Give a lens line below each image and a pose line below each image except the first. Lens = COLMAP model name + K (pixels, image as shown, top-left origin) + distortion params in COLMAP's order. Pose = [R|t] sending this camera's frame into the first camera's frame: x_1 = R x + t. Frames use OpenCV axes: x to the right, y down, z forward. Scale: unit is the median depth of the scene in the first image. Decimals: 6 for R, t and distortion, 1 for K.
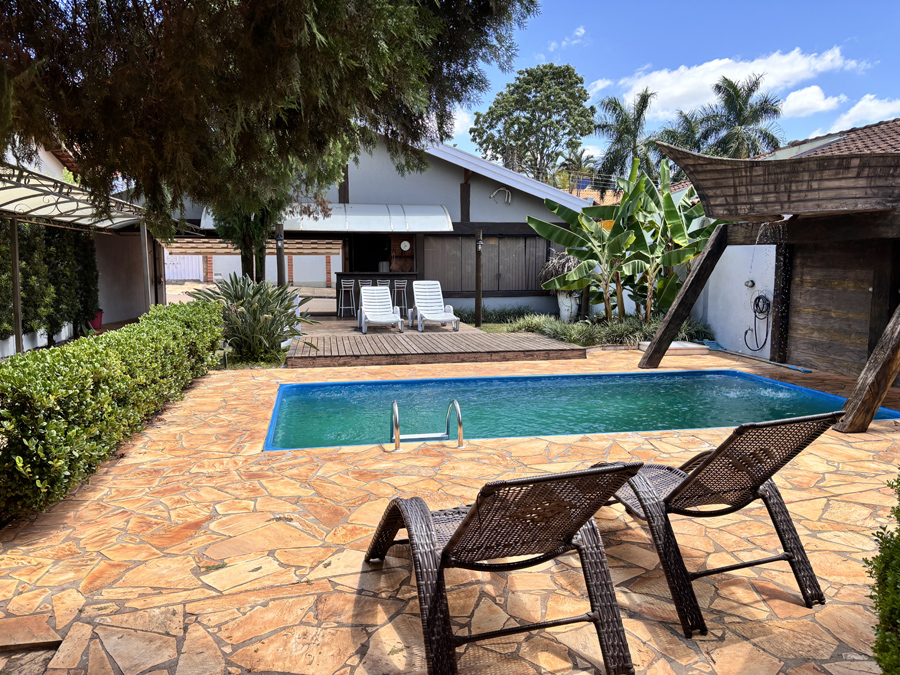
lens RADIAL K [[692.6, 0, 456.5], [0, 692.6, 344.7], [0, 0, 1]] dist [0.036464, -0.037904]
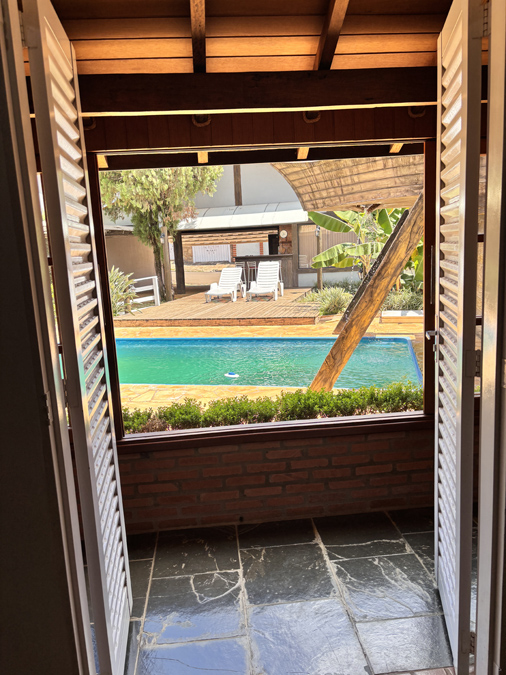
lens RADIAL K [[519.5, 0, 248.2], [0, 519.5, 342.2], [0, 0, 1]] dist [0.036464, -0.037904]
pose [[0.901764, 0.034712, -0.430833, 0.466517], [-0.002083, 0.997107, 0.075978, -0.018611], [0.432224, -0.067617, 0.899228, 0.094463]]
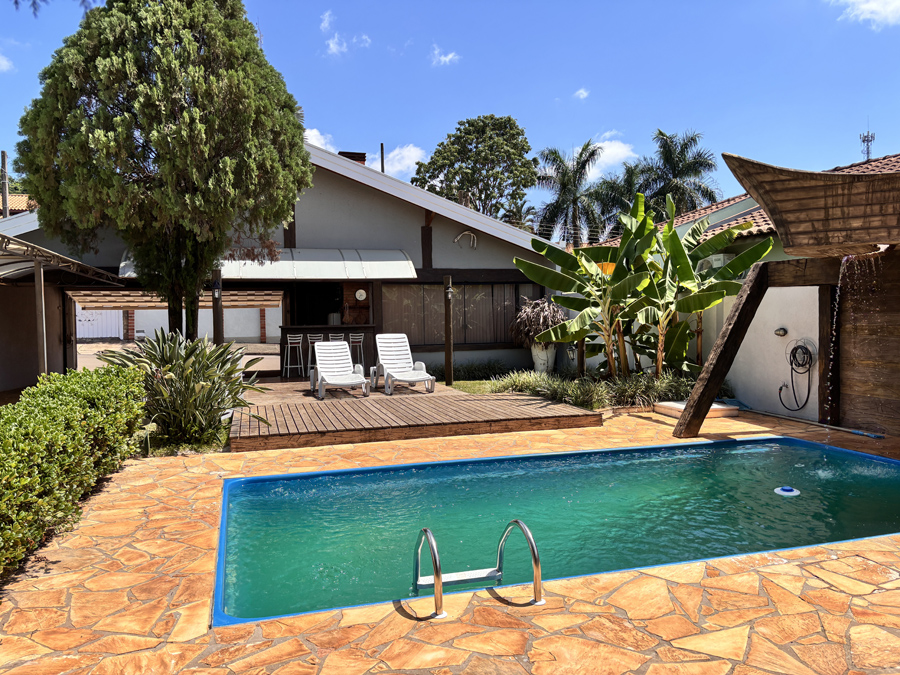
lens RADIAL K [[692.6, 0, 451.4], [0, 692.6, 333.0], [0, 0, 1]] dist [0.036464, -0.037904]
pose [[0.995736, -0.015559, 0.090922, -0.061944], [0.023903, 0.995526, -0.091415, -0.017754], [-0.089093, 0.093198, 0.991653, 0.183947]]
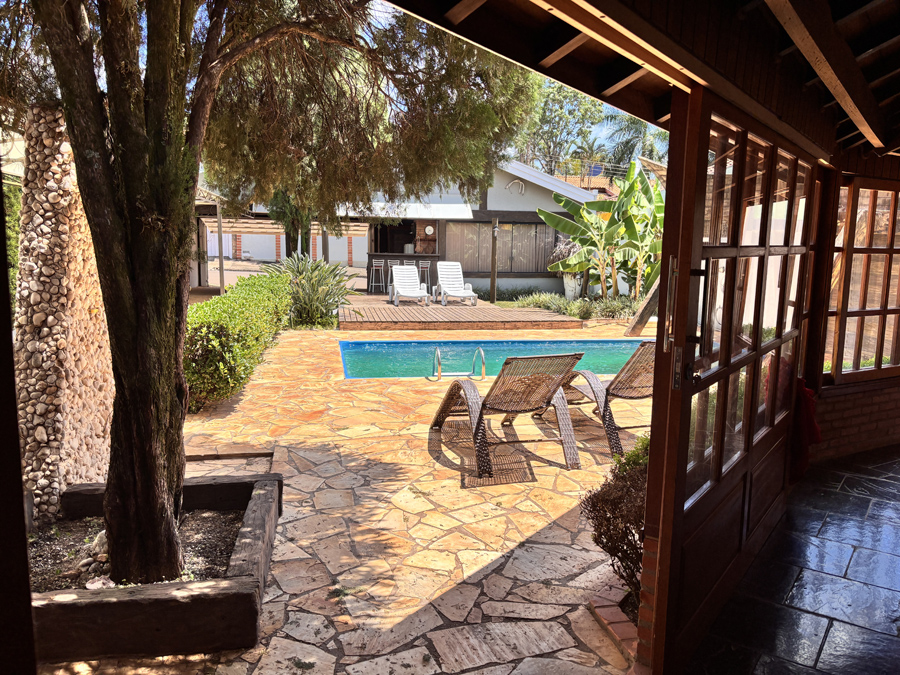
lens RADIAL K [[692.6, 0, 464.9], [0, 692.6, 355.8], [0, 0, 1]] dist [0.036464, -0.037904]
pose [[0.999787, 0.020592, -0.001518, -0.015599], [-0.020513, 0.998953, 0.040886, 0.021064], [0.002359, -0.040846, 0.999163, -0.208133]]
